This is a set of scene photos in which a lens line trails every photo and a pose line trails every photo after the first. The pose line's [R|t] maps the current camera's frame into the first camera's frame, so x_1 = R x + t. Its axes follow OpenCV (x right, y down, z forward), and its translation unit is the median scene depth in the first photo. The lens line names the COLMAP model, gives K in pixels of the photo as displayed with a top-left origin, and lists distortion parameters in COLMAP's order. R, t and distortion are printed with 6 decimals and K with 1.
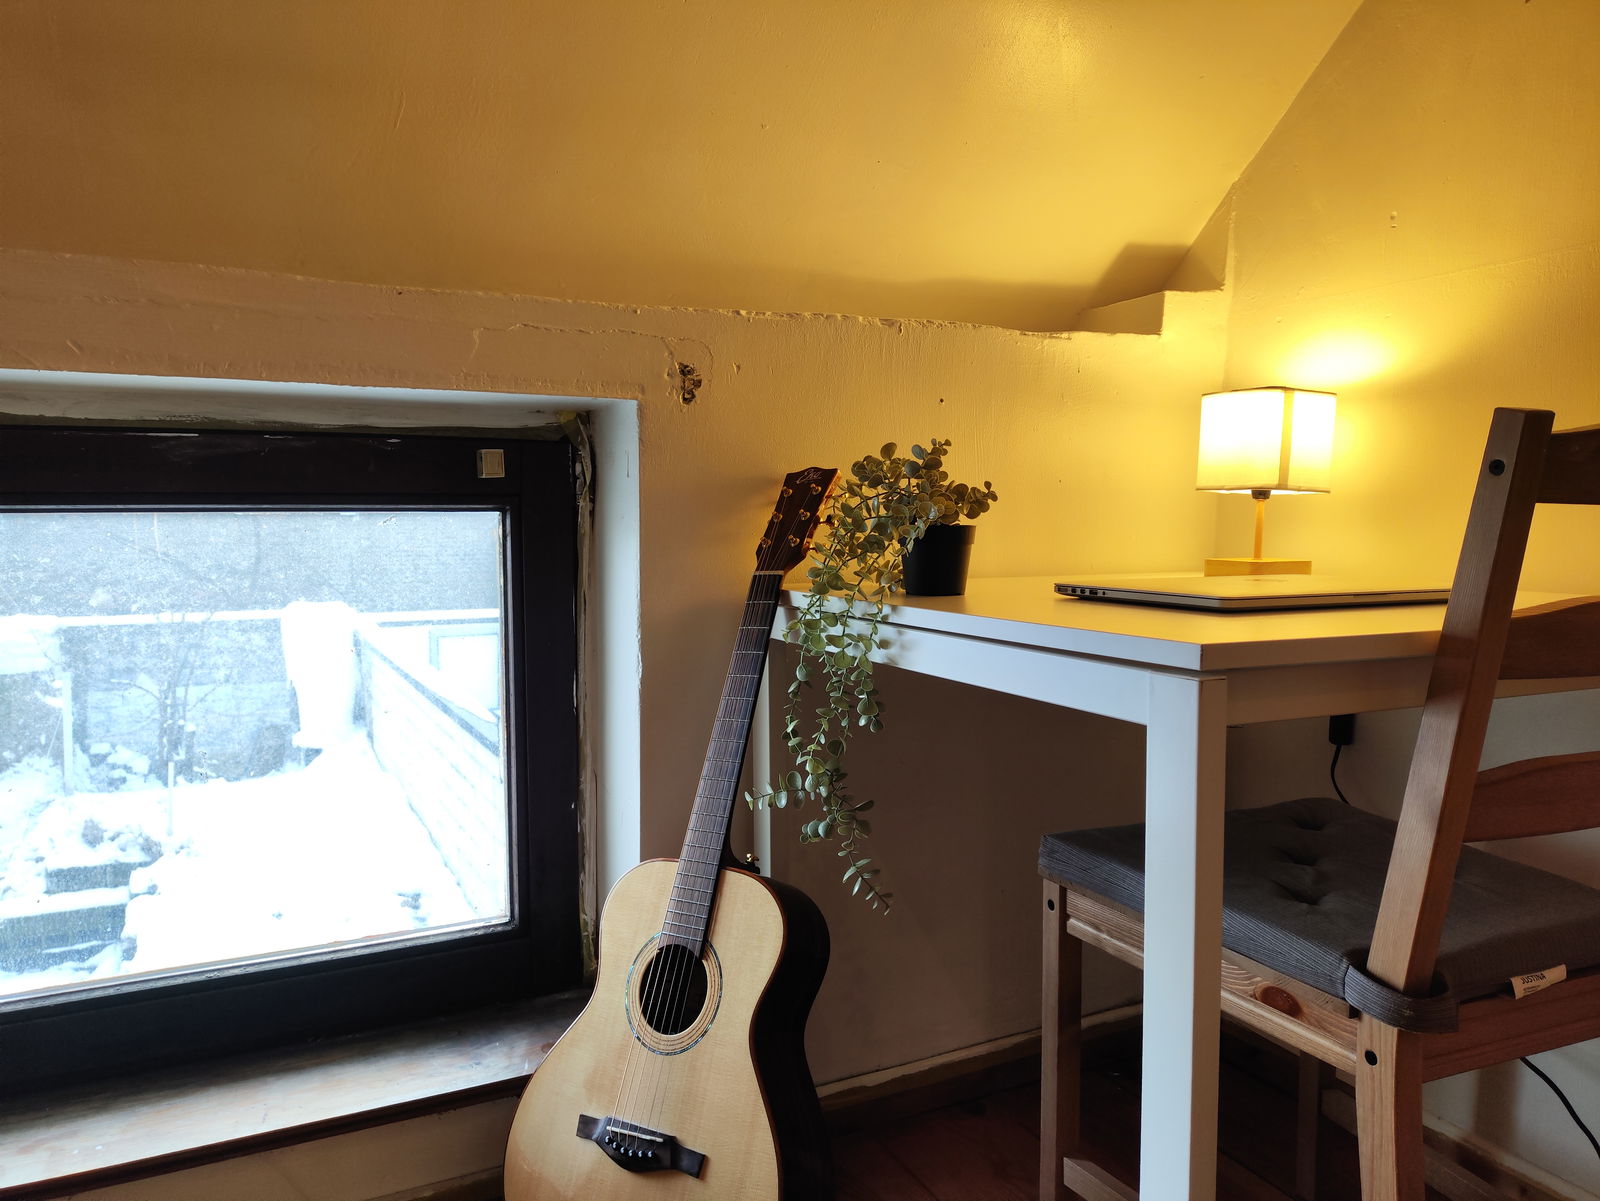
lens RADIAL K [[1181.4, 0, 800.0], [0, 1181.4, 600.5], [0, 0, 1]] dist [0.117978, -0.166141]
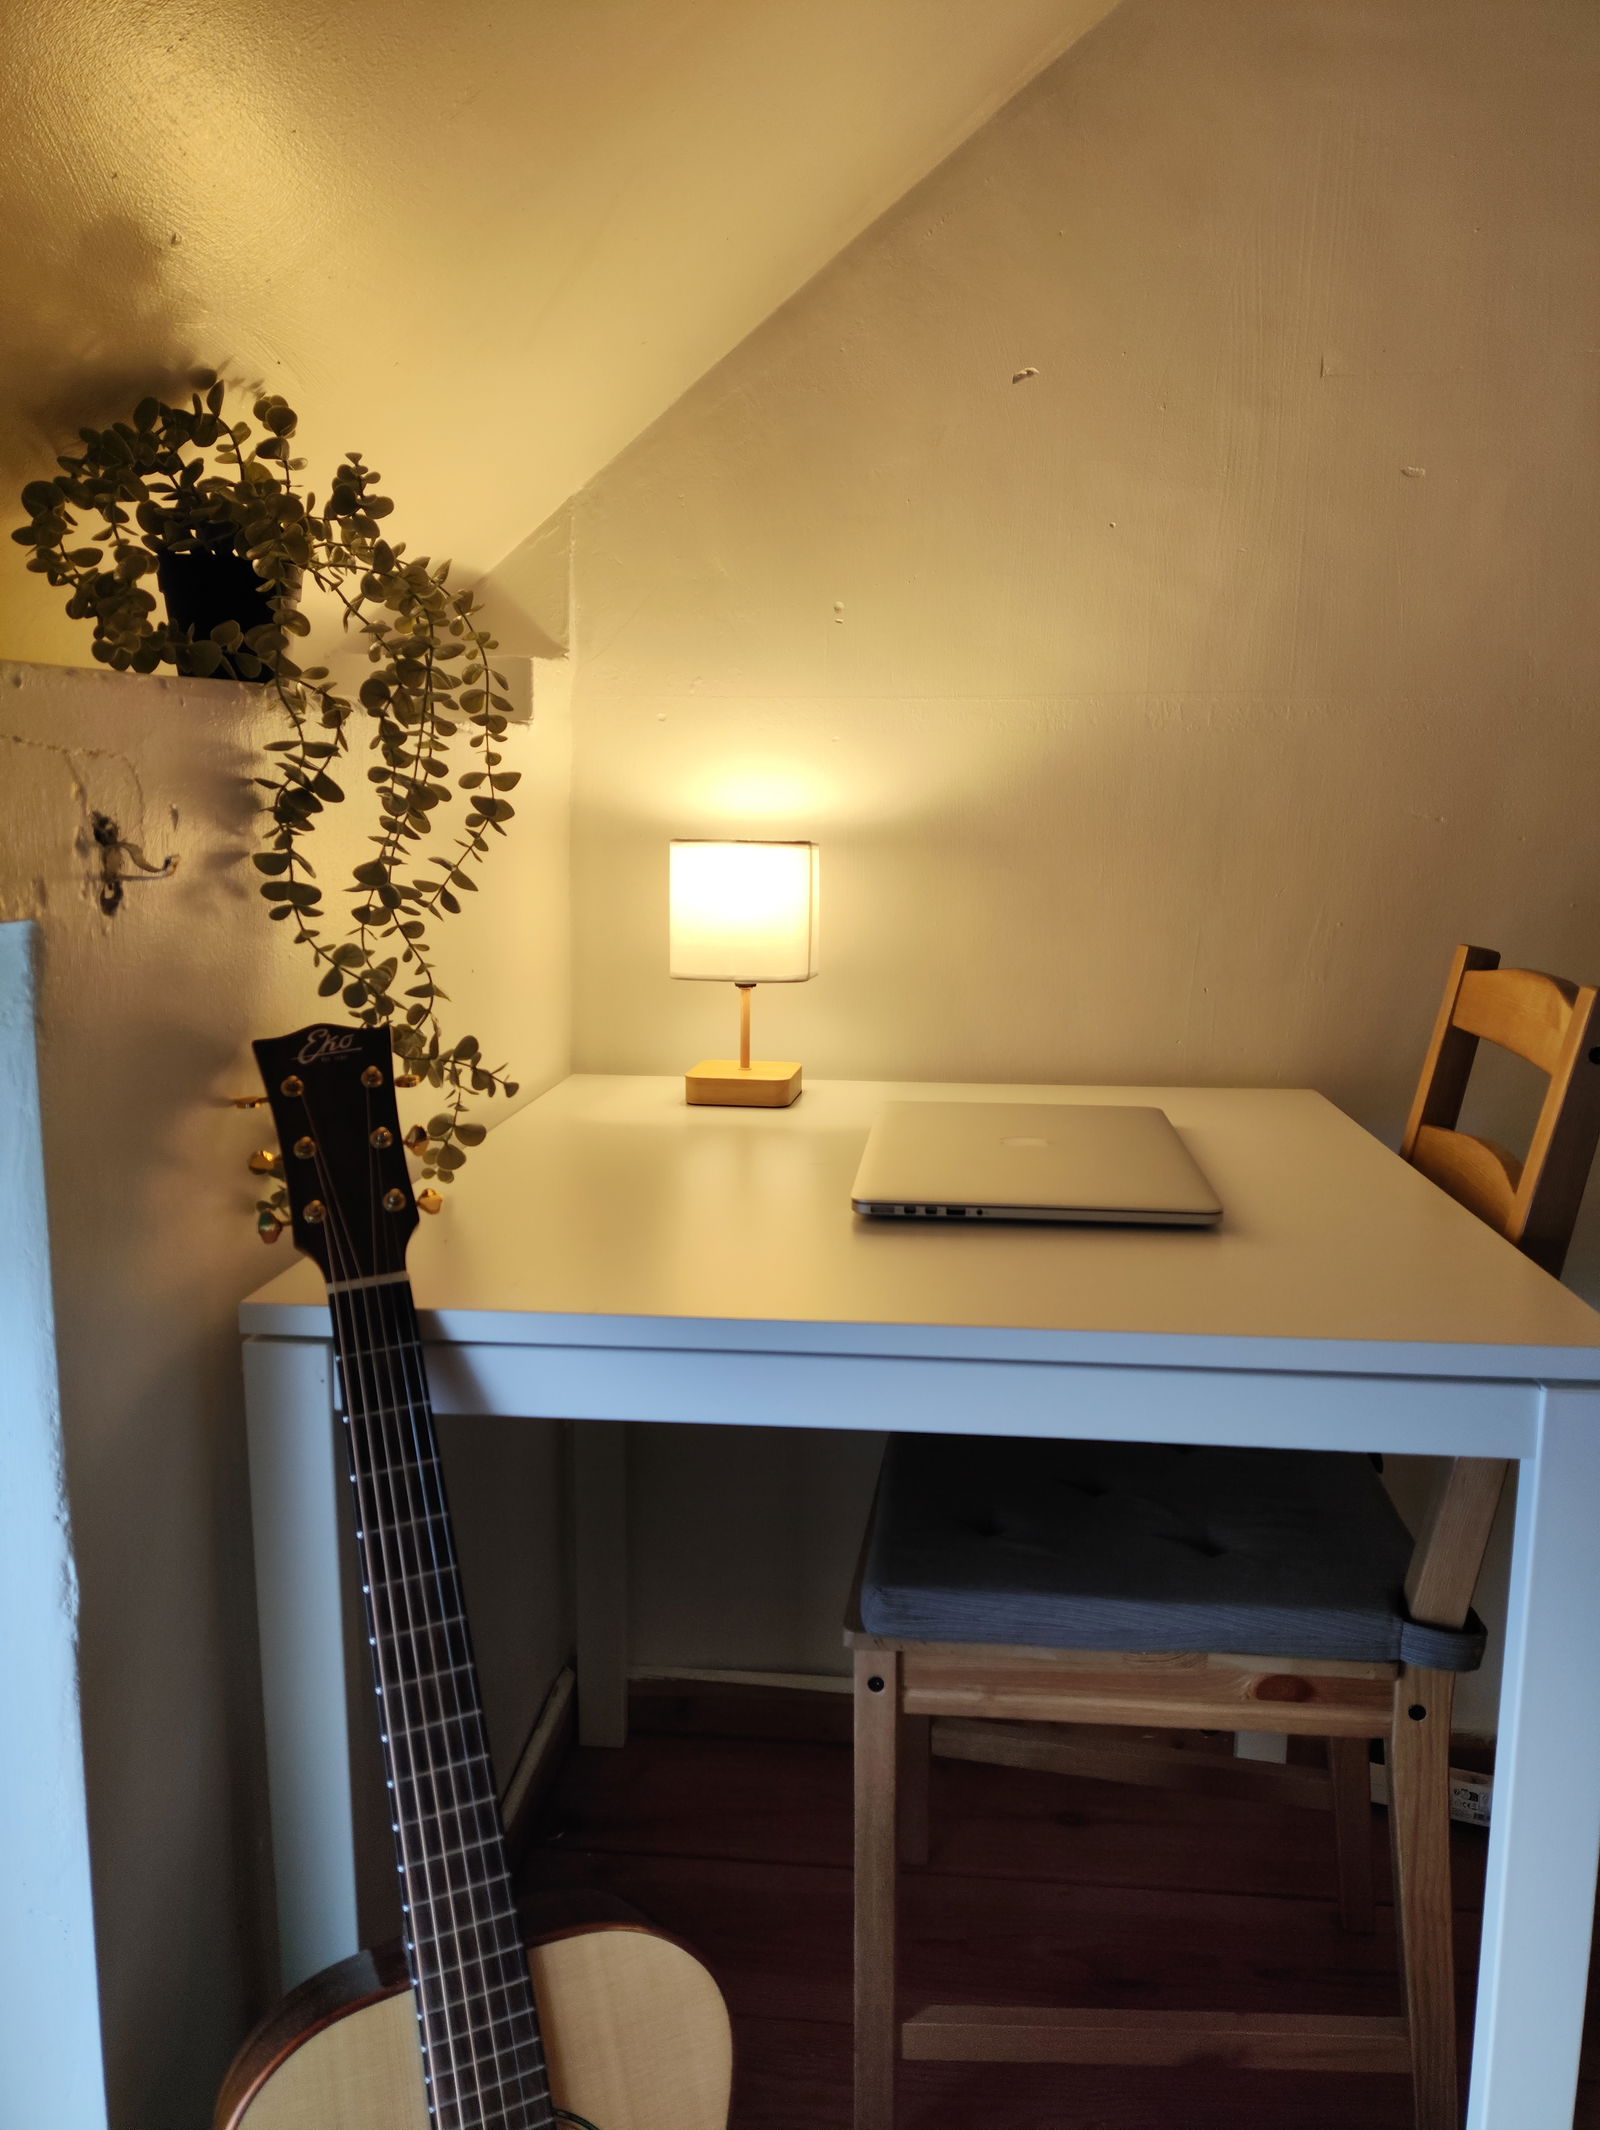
lens RADIAL K [[1572.7, 0, 800.1], [0, 1572.7, 1086.6], [0, 0, 1]] dist [0.117978, -0.166141]
pose [[0.509334, -0.151623, 0.847107, -0.447651], [0.059781, 0.988212, 0.140935, -0.173185], [-0.858490, -0.021142, 0.512394, 0.533370]]
